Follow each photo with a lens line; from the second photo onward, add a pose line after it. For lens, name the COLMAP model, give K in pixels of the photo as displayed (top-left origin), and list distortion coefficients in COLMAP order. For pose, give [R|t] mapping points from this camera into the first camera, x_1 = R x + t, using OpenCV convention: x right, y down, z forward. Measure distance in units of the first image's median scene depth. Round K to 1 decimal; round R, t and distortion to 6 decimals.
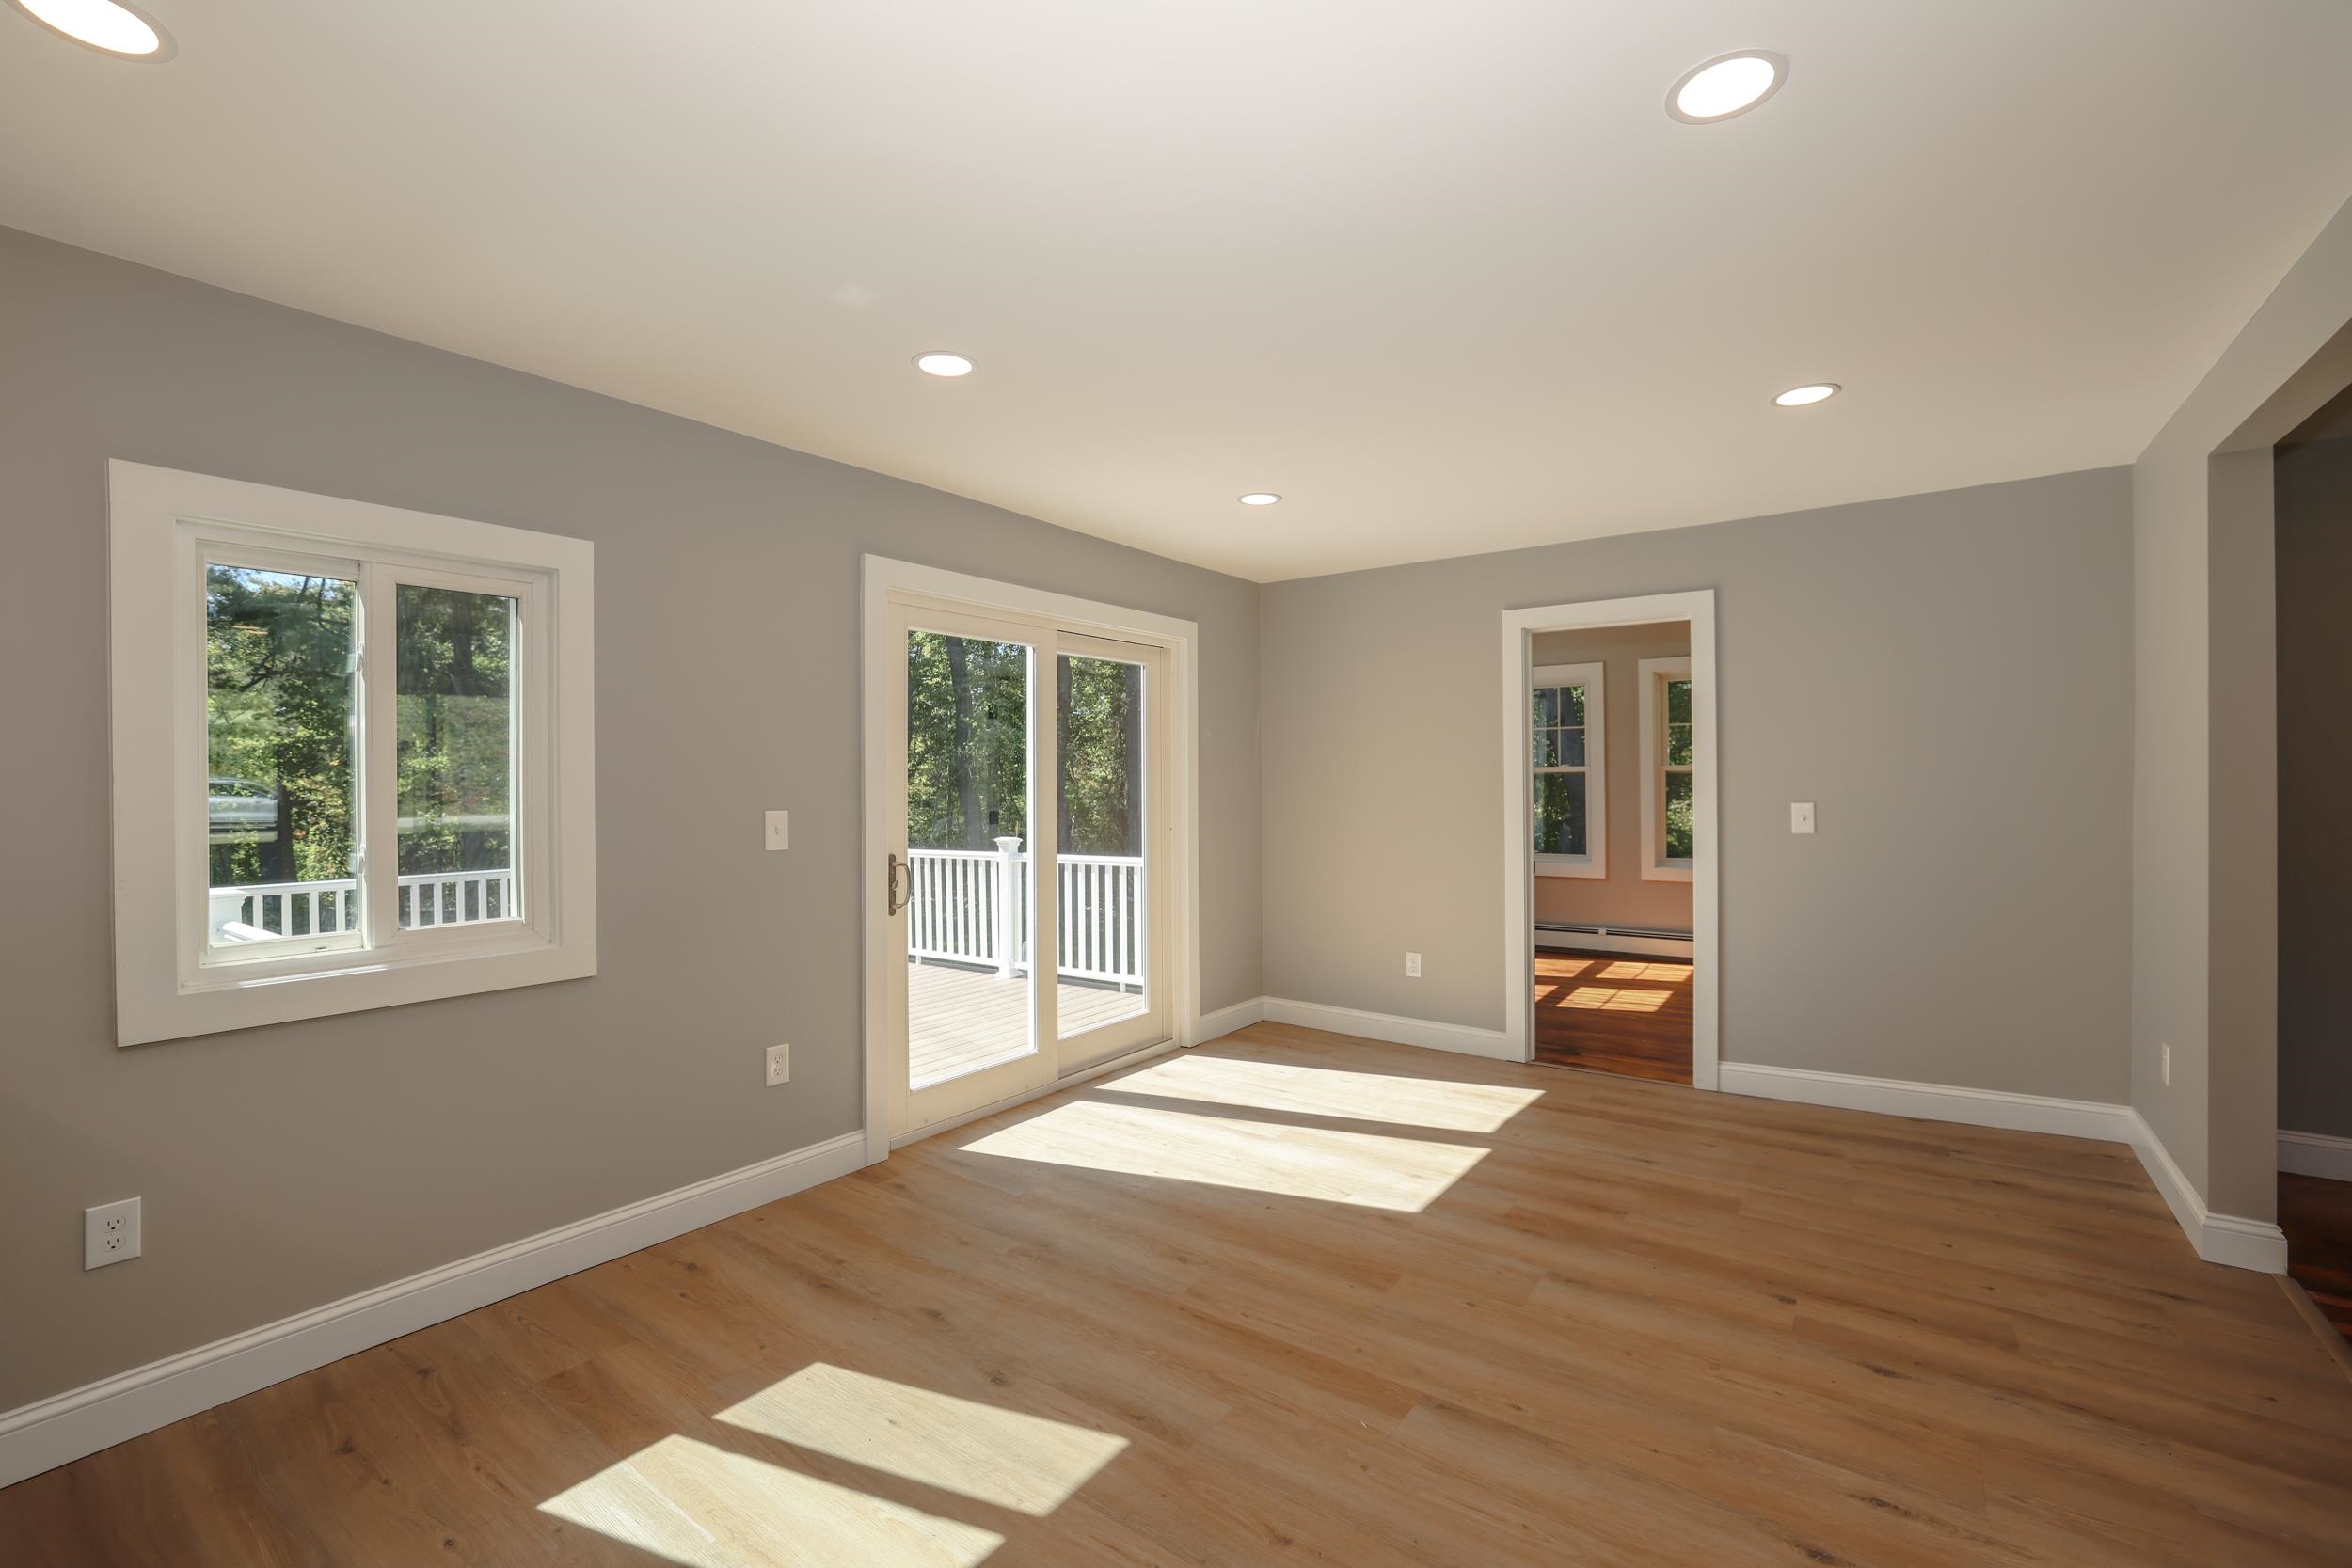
lens RADIAL K [[1009.6, 0, 1176.0], [0, 1009.6, 784.0], [0, 0, 1]] dist [-0.046448, 0.016589]
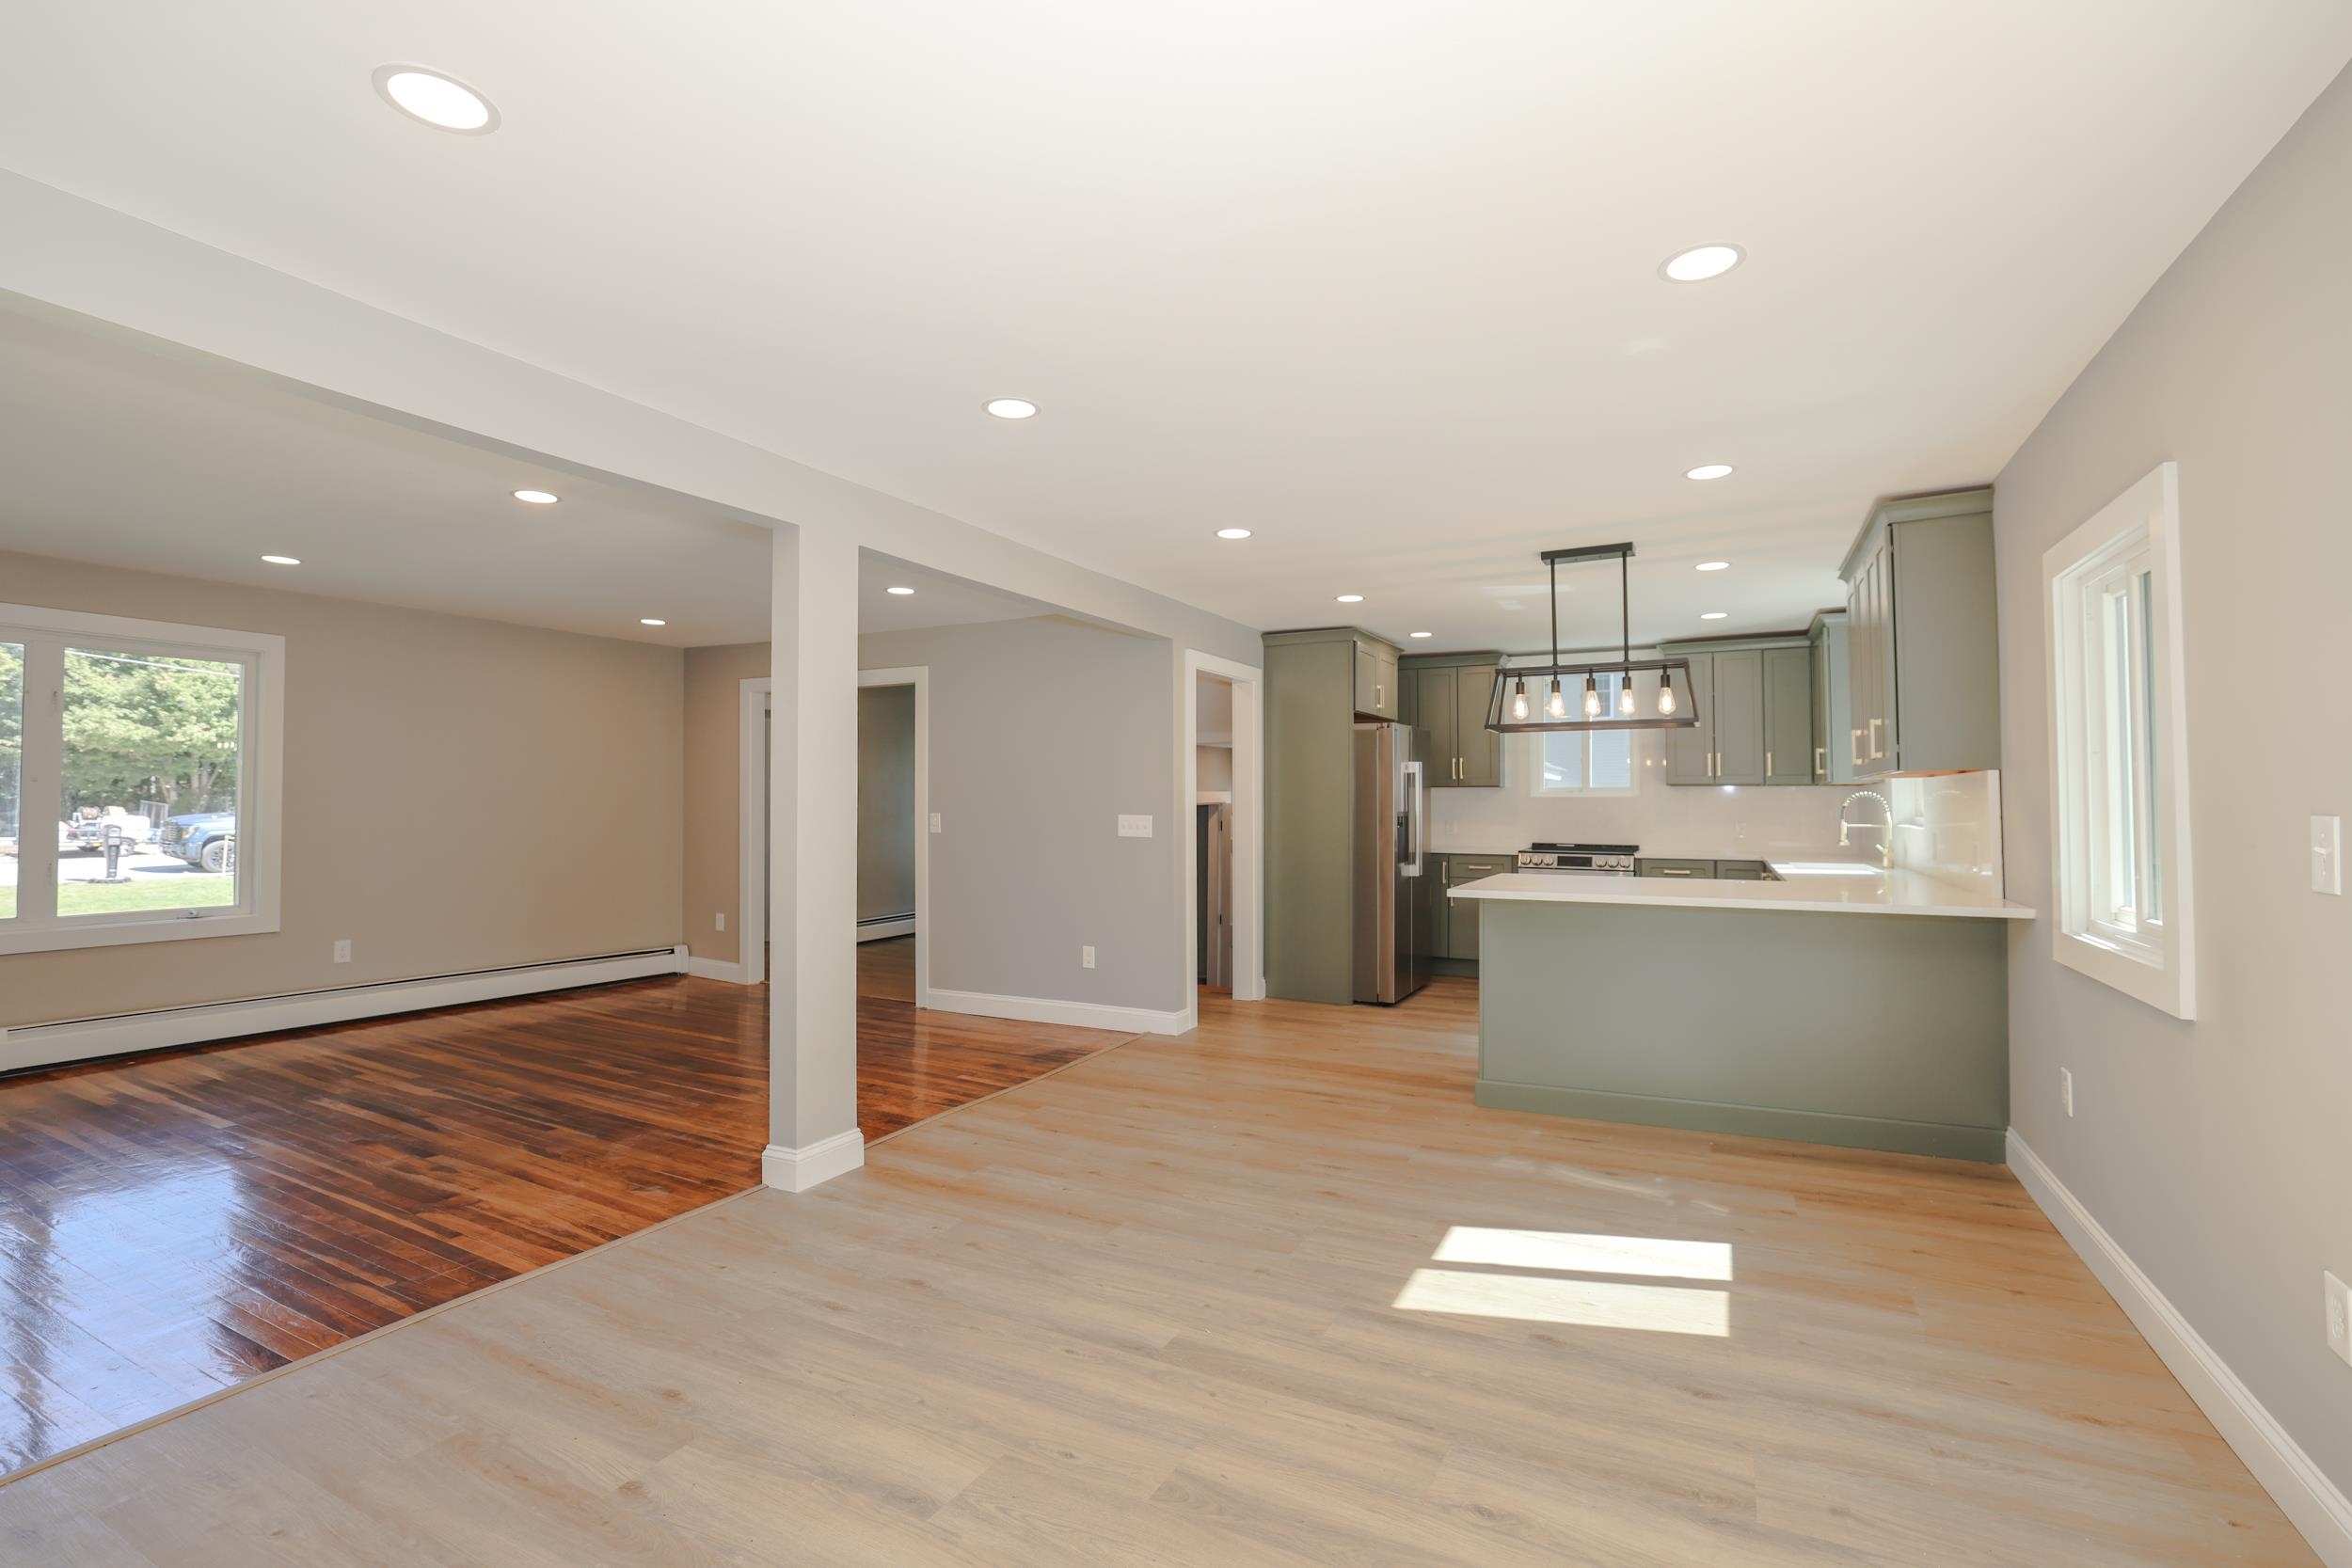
lens RADIAL K [[1034.3, 0, 1167.5], [0, 1034.3, 787.5], [0, 0, 1]] dist [-0.049087, 0.019802]
pose [[-0.990306, 0.003352, -0.138863, 0.343351], [0.004987, 0.999922, -0.011429, 0.018730], [0.138814, -0.012011, -0.990246, 1.870828]]
